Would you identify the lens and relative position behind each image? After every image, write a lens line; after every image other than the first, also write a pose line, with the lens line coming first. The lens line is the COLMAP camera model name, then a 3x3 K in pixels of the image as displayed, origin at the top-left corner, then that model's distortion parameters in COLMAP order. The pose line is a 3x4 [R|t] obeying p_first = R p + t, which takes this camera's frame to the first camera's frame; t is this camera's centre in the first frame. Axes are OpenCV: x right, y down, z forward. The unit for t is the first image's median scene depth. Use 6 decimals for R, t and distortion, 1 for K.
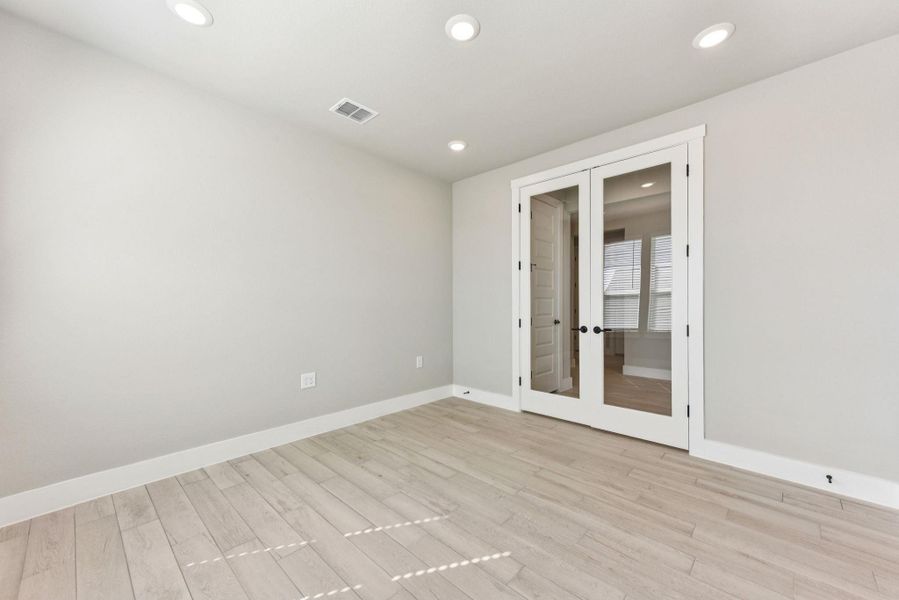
lens RADIAL K [[351.5, 0, 454.2], [0, 351.5, 300.3], [0, 0, 1]] dist [0.022999, -0.000209]
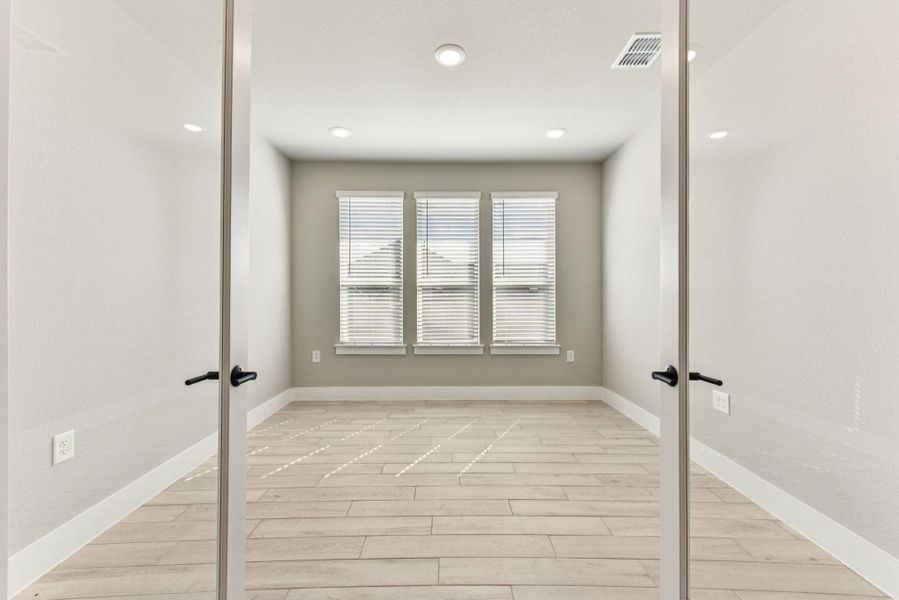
lens RADIAL K [[355.5, 0, 448.8], [0, 355.5, 290.0], [0, 0, 1]] dist [0.022942, 0.000077]
pose [[-0.729501, -0.012750, -0.683860, 0.745844], [0.002600, 0.999767, -0.021413, 0.013824], [0.683974, -0.017399, -0.729299, 1.676286]]
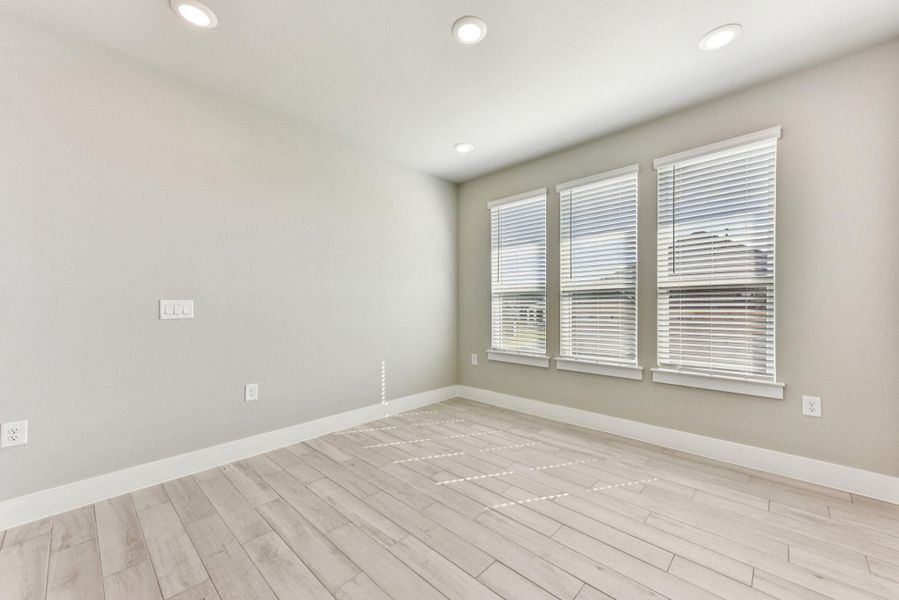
lens RADIAL K [[351.5, 0, 454.2], [0, 351.5, 300.3], [0, 0, 1]] dist [0.022999, -0.000209]
pose [[-0.999925, 0.005548, 0.010894, 0.051682], [0.005361, 0.999840, -0.017067, 0.018298], [-0.010987, -0.017008, -0.999795, 1.835468]]
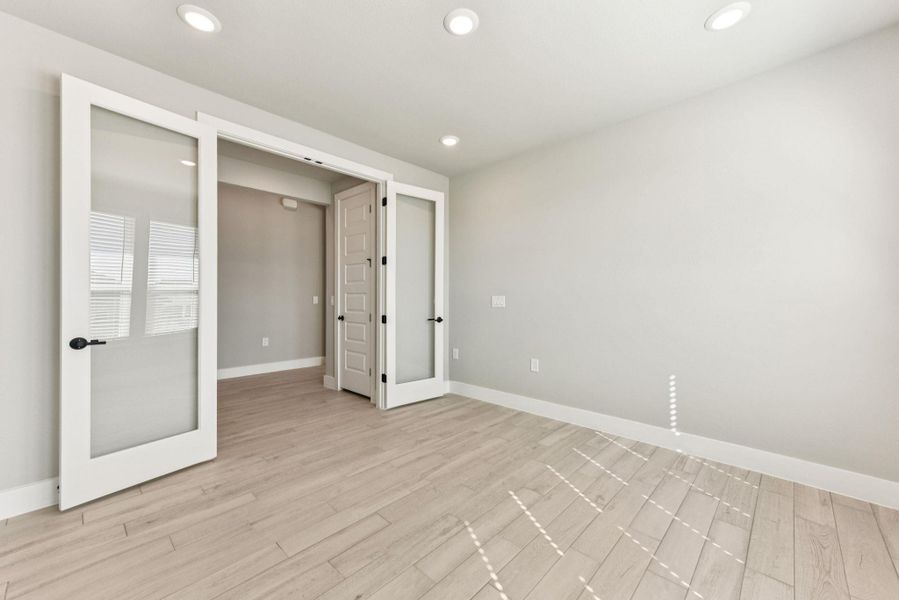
lens RADIAL K [[351.5, 0, 454.2], [0, 351.5, 300.3], [0, 0, 1]] dist [0.022999, -0.000209]
pose [[0.010648, -0.008721, 0.999905, -0.872105], [-0.006148, 0.999942, 0.008787, 0.002419], [-0.999924, -0.006241, 0.010594, 0.924026]]
